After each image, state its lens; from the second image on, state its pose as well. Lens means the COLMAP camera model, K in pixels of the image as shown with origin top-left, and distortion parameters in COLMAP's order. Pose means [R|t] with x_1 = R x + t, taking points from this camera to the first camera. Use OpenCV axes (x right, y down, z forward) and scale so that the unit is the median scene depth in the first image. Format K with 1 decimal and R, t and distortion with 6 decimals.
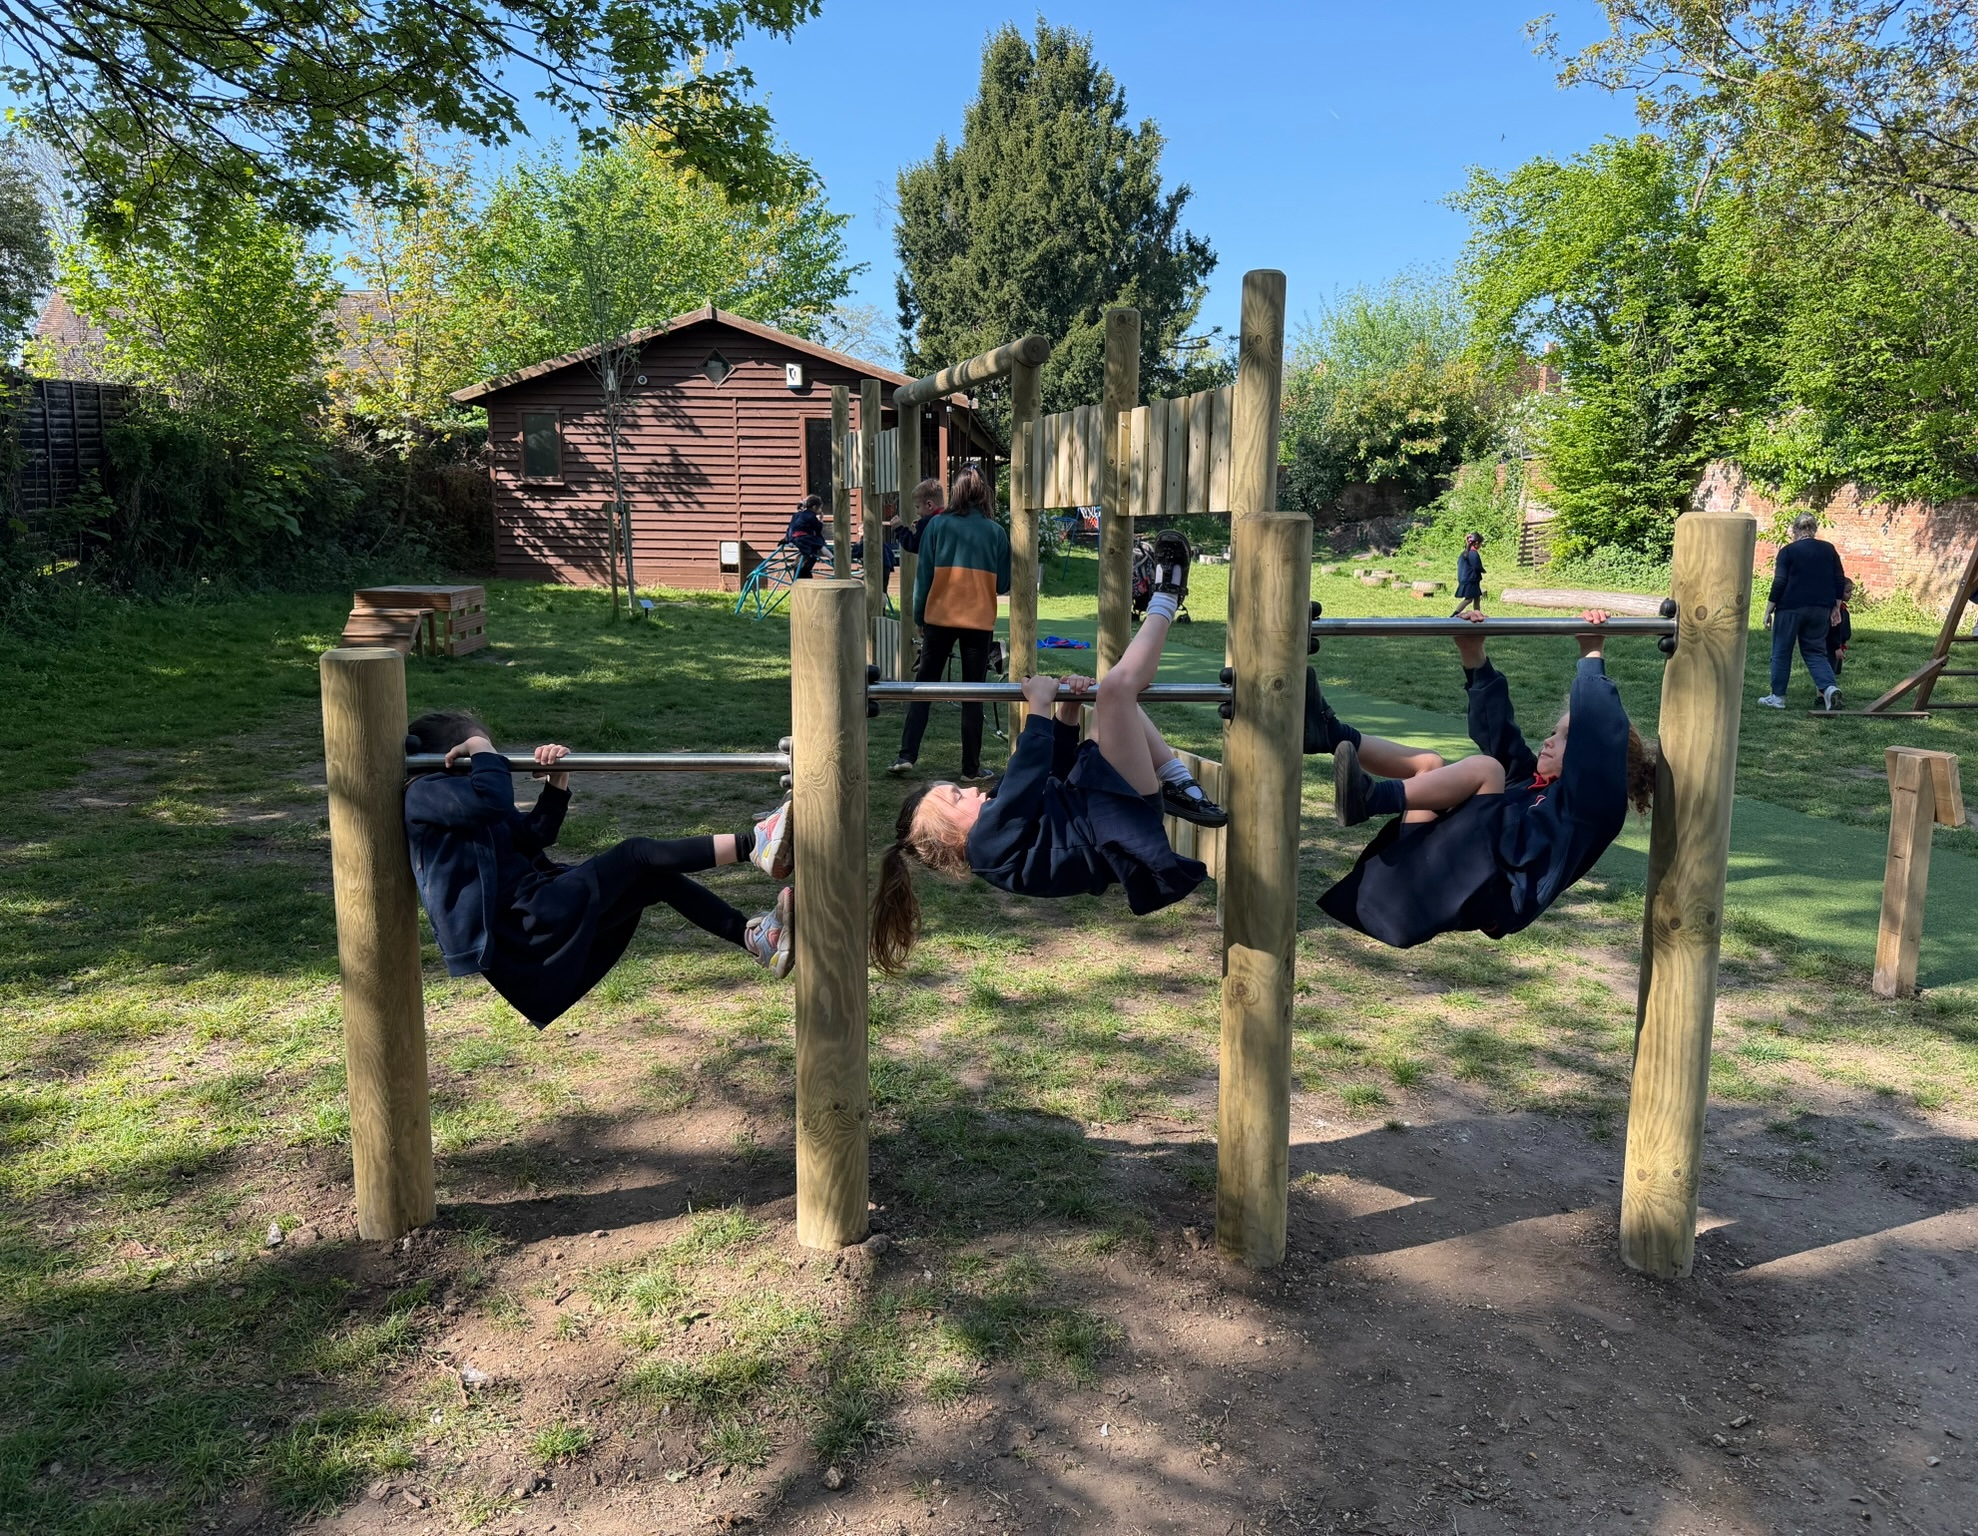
lens RADIAL K [[1470.9, 0, 991.1], [0, 1470.9, 764.3], [0, 0, 1]] dist [-0.035235, -0.002635]
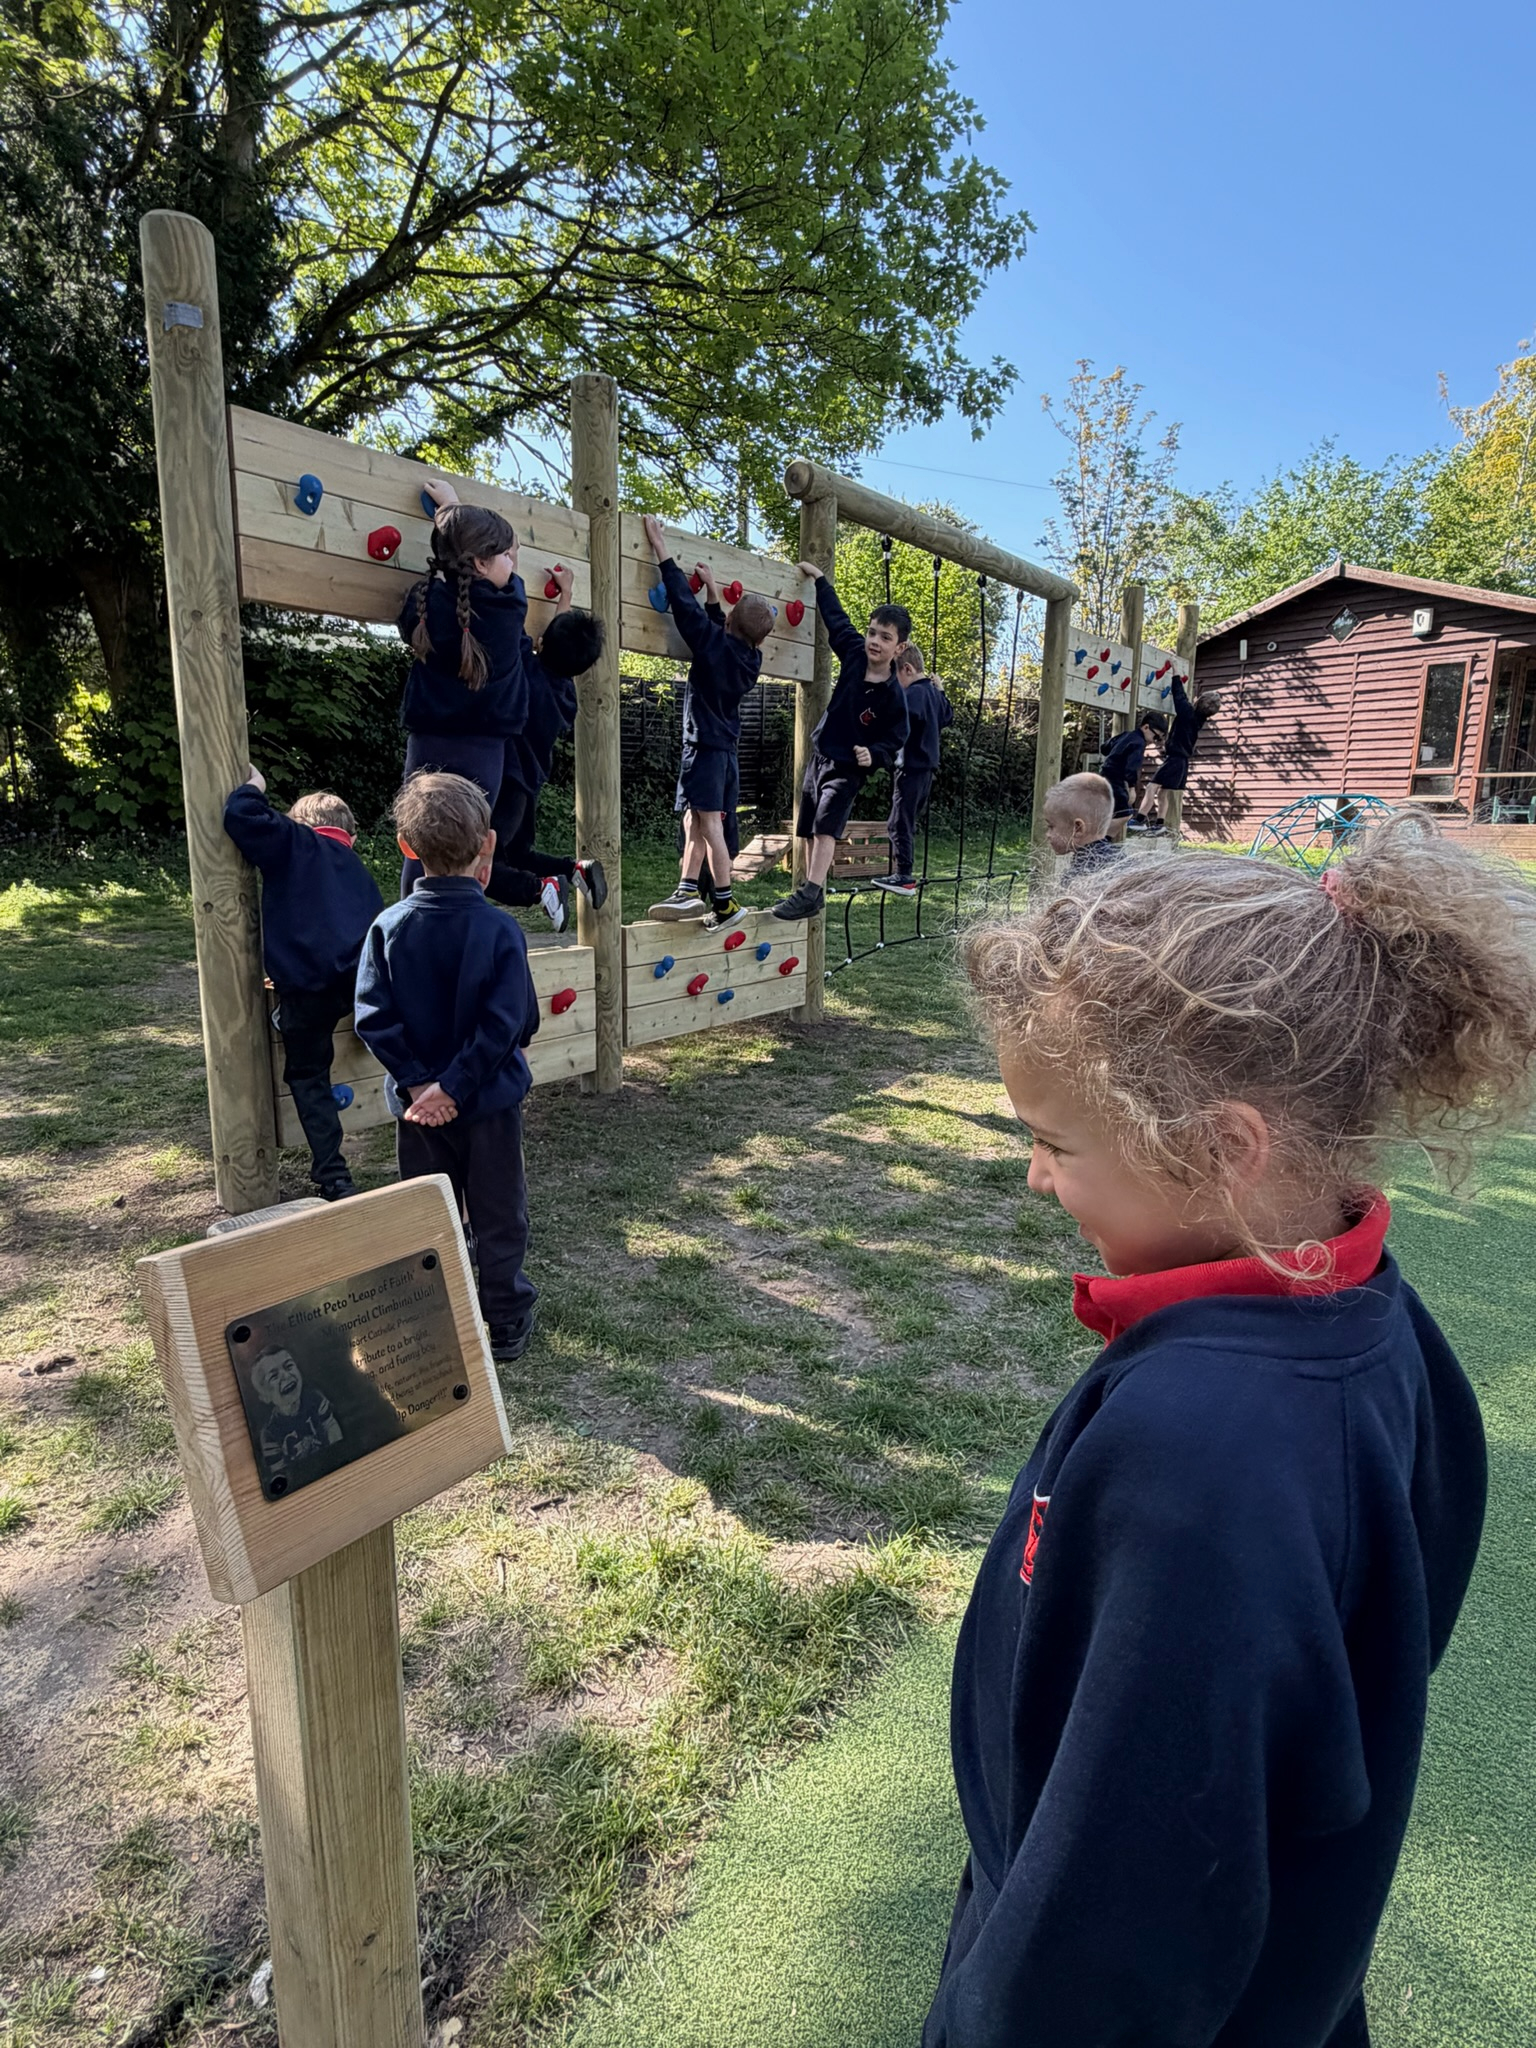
lens RADIAL K [[1119.8, 0, 768.0], [0, 1119.8, 1019.2], [0, 0, 1]] dist [-0.002945, -0.002549]
pose [[0.614308, 0.131626, -0.778010, 0.202319], [-0.117949, 0.990229, 0.074399, -0.012798], [0.780201, 0.046062, 0.623831, 0.223887]]
